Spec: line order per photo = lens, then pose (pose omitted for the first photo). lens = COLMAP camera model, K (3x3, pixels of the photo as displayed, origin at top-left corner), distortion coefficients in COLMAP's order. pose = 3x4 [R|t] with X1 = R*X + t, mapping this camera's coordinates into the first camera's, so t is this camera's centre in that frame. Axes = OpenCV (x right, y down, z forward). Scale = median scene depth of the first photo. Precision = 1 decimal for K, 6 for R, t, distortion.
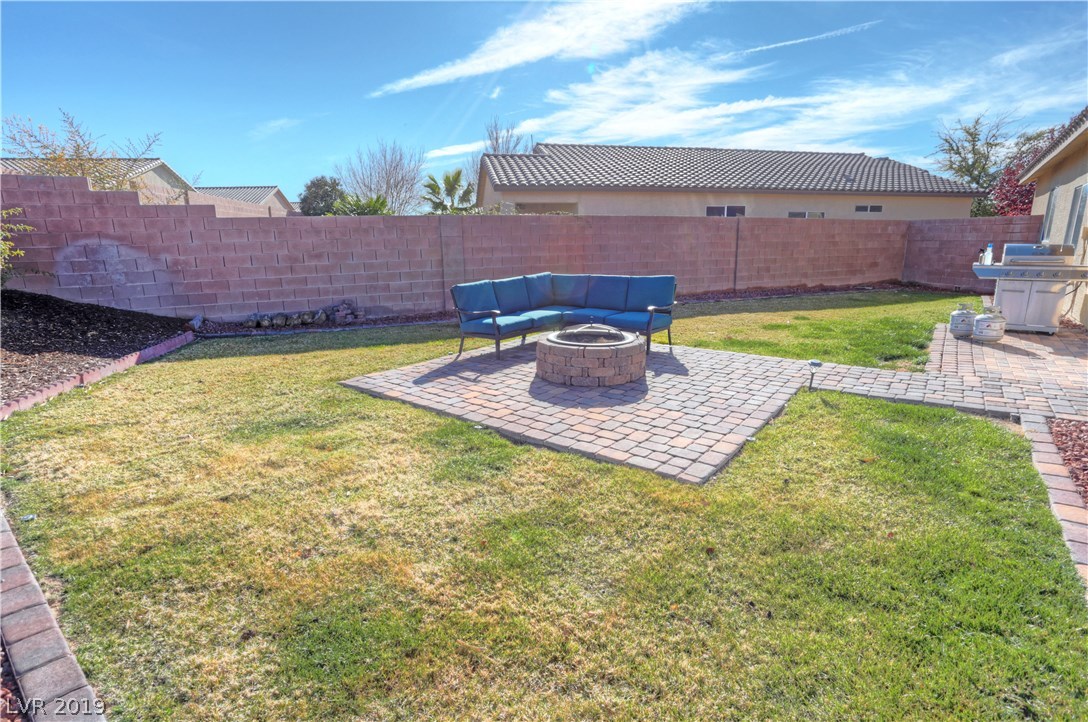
lens RADIAL K [[529.9, 0, 544.0], [0, 529.9, 361.0], [0, 0, 1]] dist [-0.065264, 0.036677]
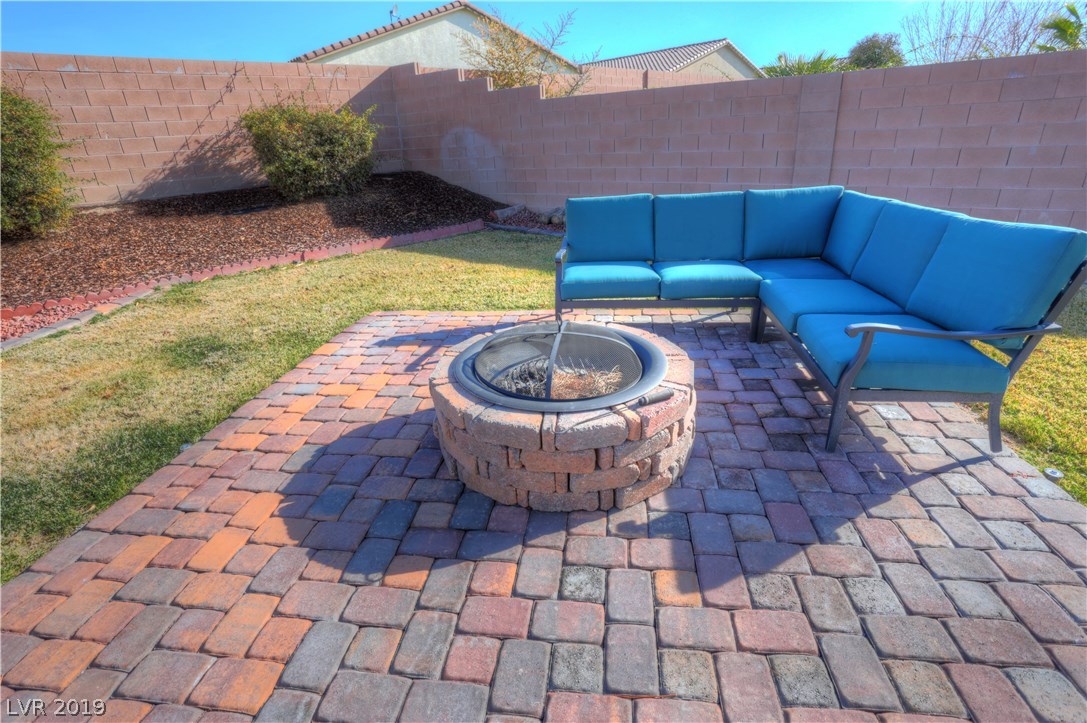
lens RADIAL K [[539.3, 0, 543.5], [0, 539.3, 361.5], [0, 0, 1]] dist [-0.080257, 0.039318]
pose [[0.520653, 0.321684, -0.790847, 0.268863], [-0.157324, 0.946589, 0.281459, -0.103711], [0.839148, -0.022123, 0.543453, 0.495975]]
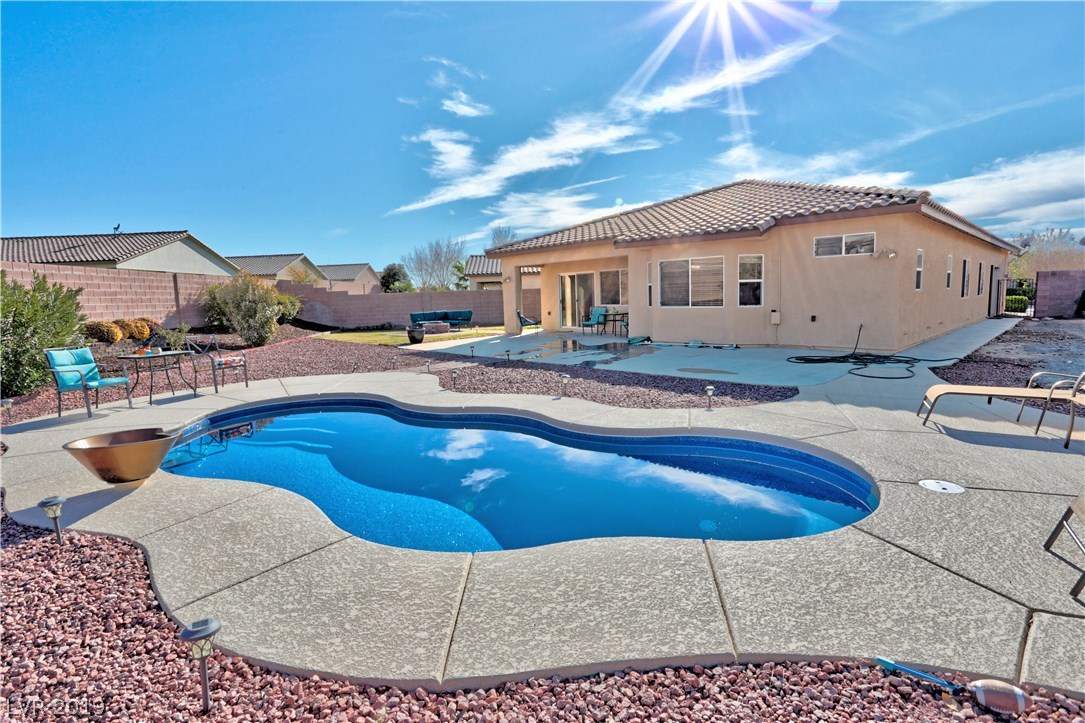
lens RADIAL K [[528.4, 0, 542.5], [0, 528.4, 361.5], [0, 0, 1]] dist [-0.065264, 0.036677]
pose [[0.989793, 0.001593, -0.142505, 0.990819], [-0.016320, 0.994626, -0.102237, 0.433692], [0.141576, 0.103519, 0.984500, -1.929505]]
